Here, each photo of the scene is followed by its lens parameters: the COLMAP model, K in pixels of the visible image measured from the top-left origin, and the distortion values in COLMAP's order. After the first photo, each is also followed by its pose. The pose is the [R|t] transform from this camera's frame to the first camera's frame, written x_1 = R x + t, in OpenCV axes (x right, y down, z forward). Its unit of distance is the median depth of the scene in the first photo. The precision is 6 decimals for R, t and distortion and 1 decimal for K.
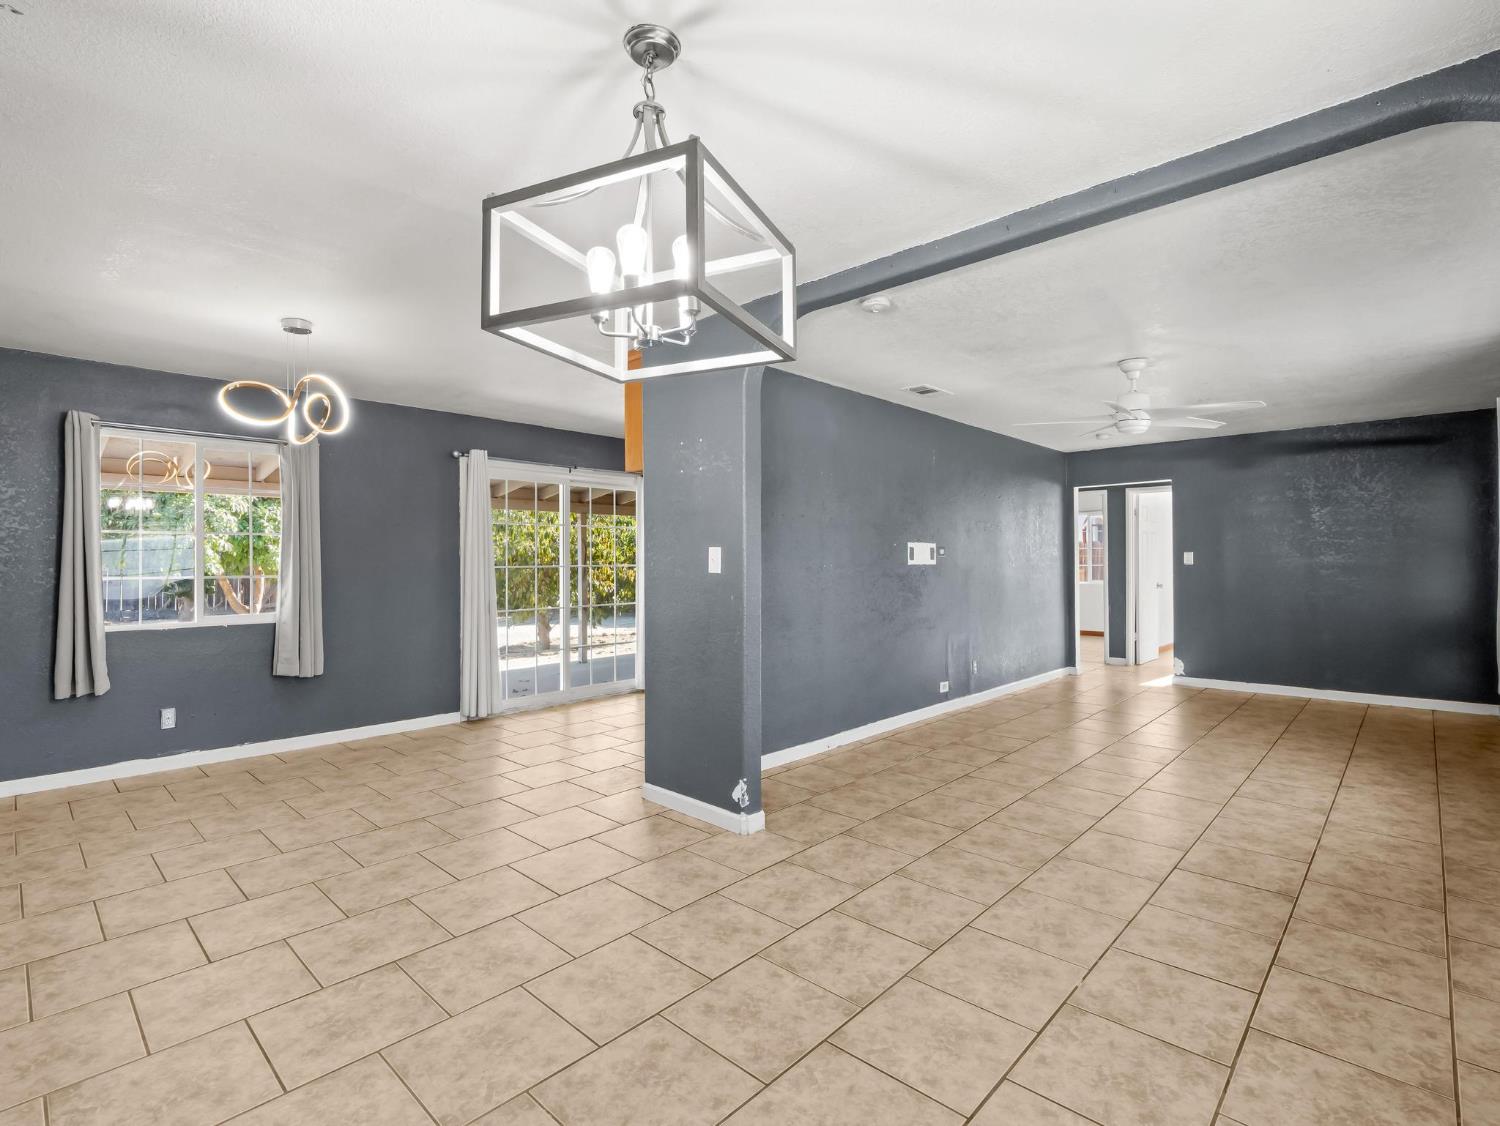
lens RADIAL K [[728.4, 0, 745.4], [0, 728.4, 557.3], [0, 0, 1]] dist [-0.012563, -0.001574]
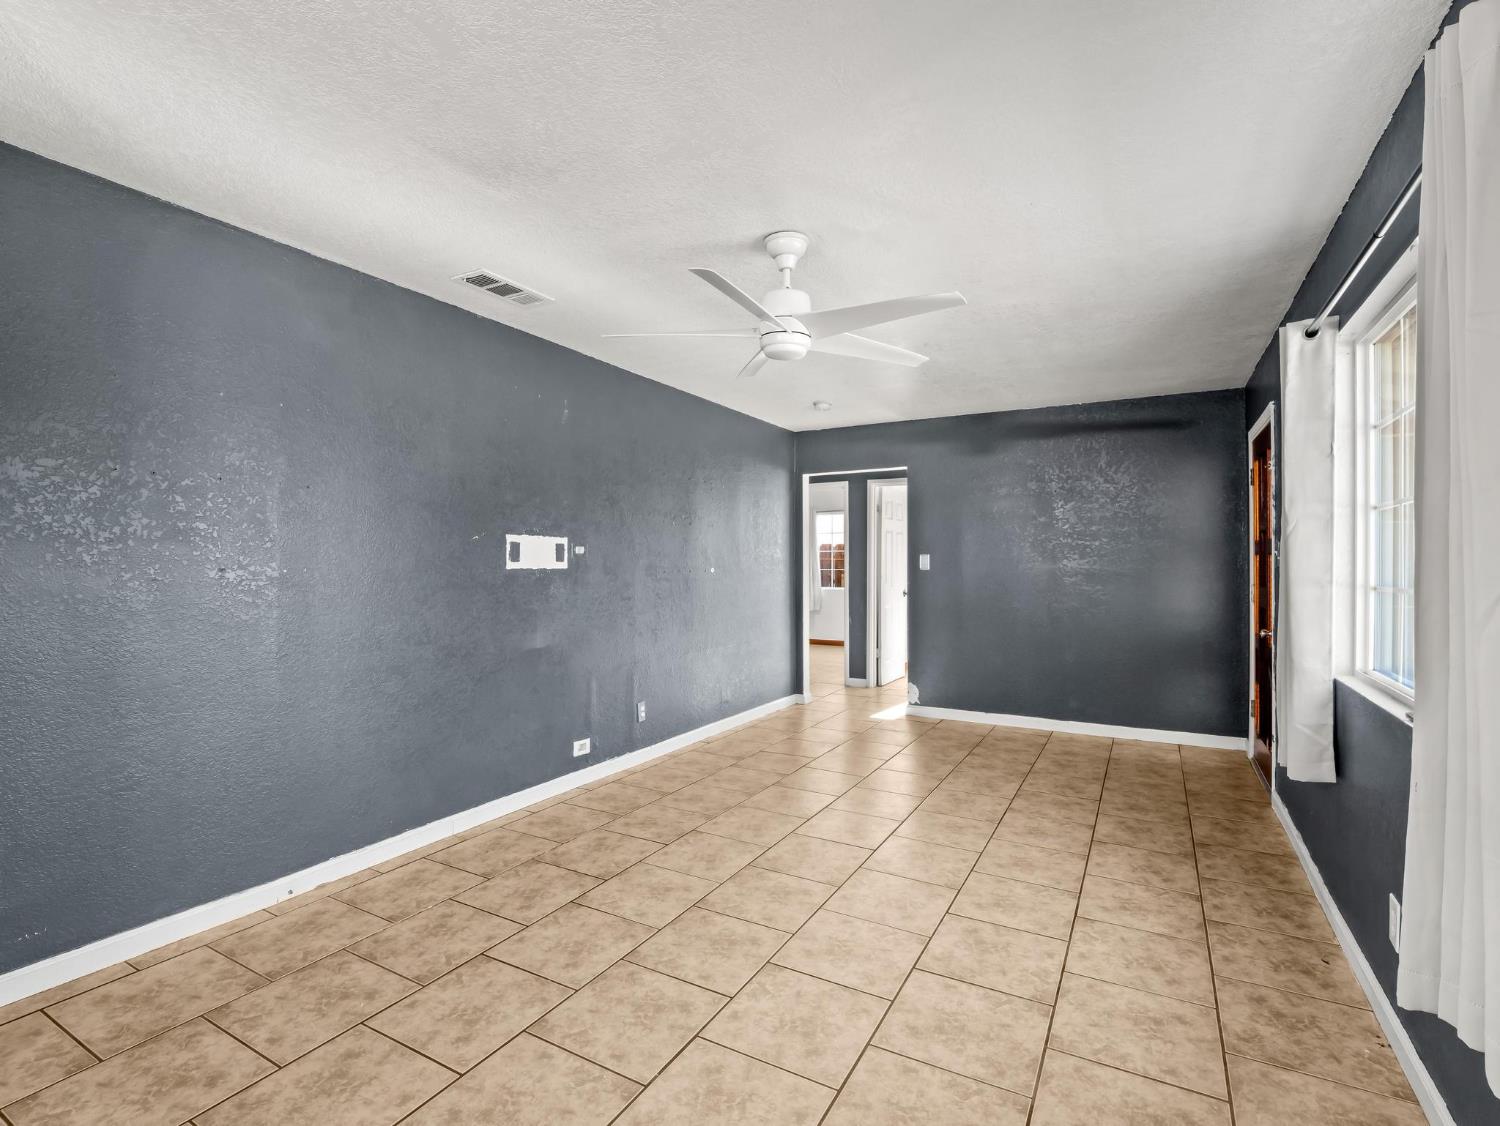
lens RADIAL K [[728.4, 0, 746.9], [0, 728.4, 552.8], [0, 0, 1]] dist [-0.012563, -0.001574]
pose [[0.969912, 0.010705, 0.243219, 0.256178], [-0.008609, 0.999916, -0.009683, 0.000349], [-0.243302, 0.007298, 0.969923, 0.297616]]
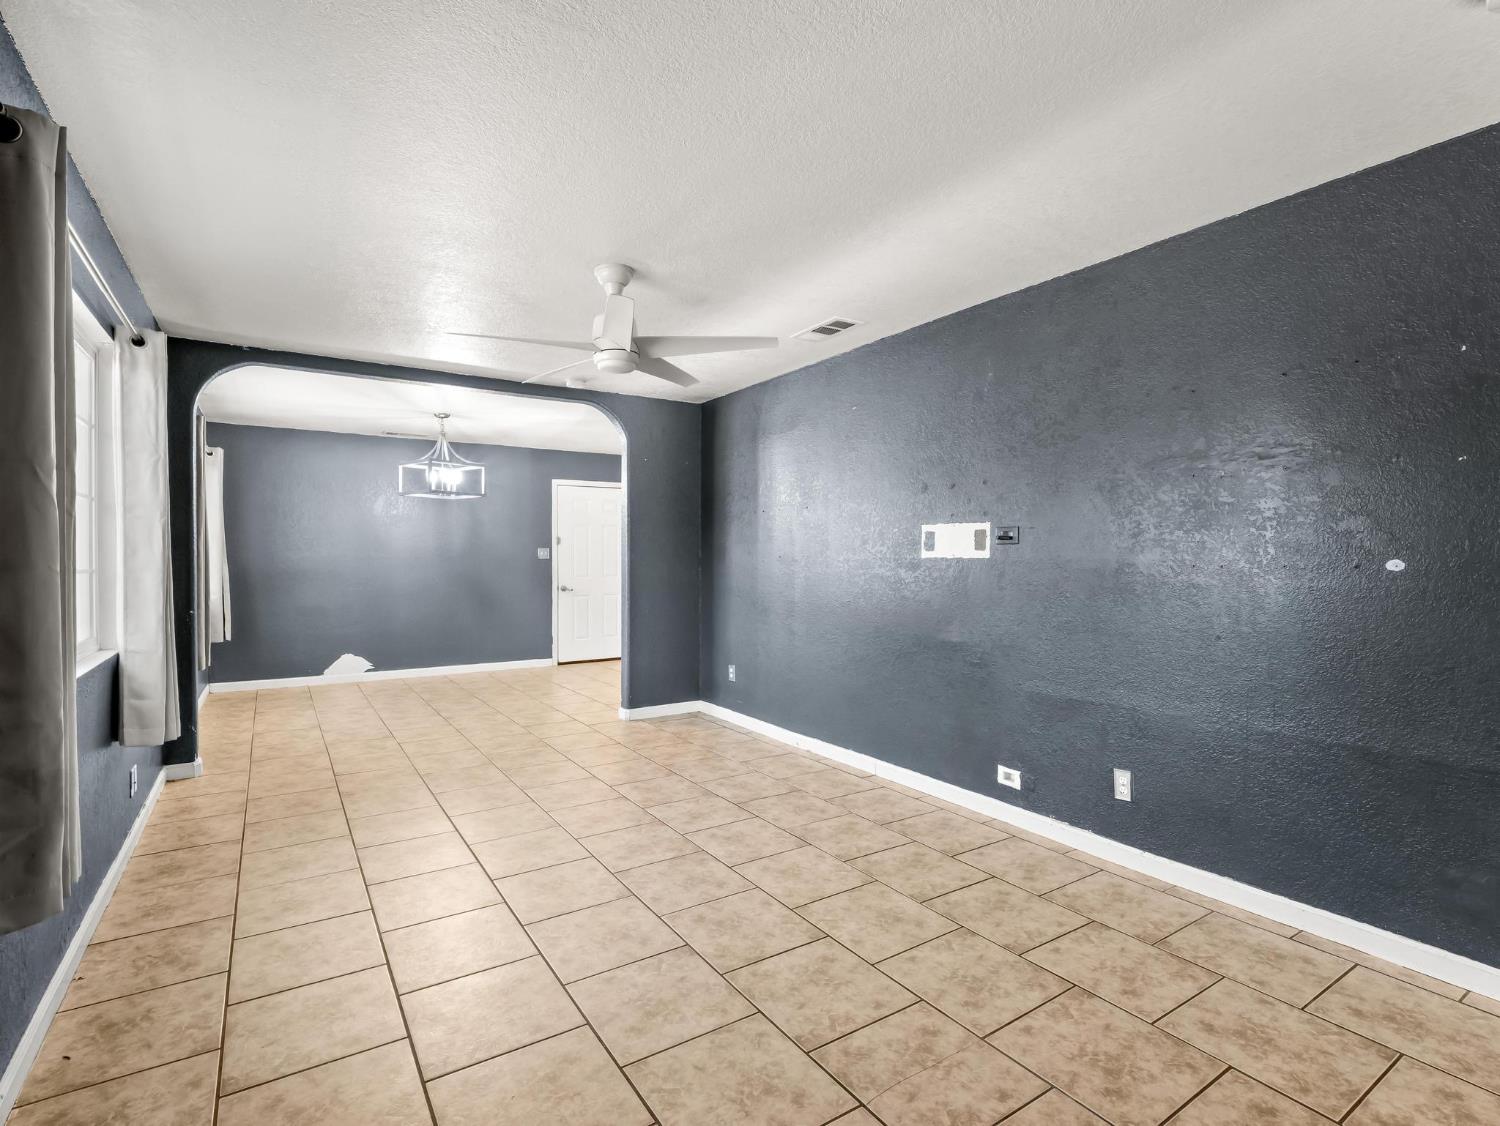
lens RADIAL K [[728.4, 0, 737.1], [0, 728.4, 559.1], [0, 0, 1]] dist [-0.012563, -0.001574]
pose [[-0.245469, 0.008350, -0.969368, 0.864845], [0.006457, 0.999955, 0.006978, 0.005346], [0.969383, -0.004547, -0.245512, 0.934957]]
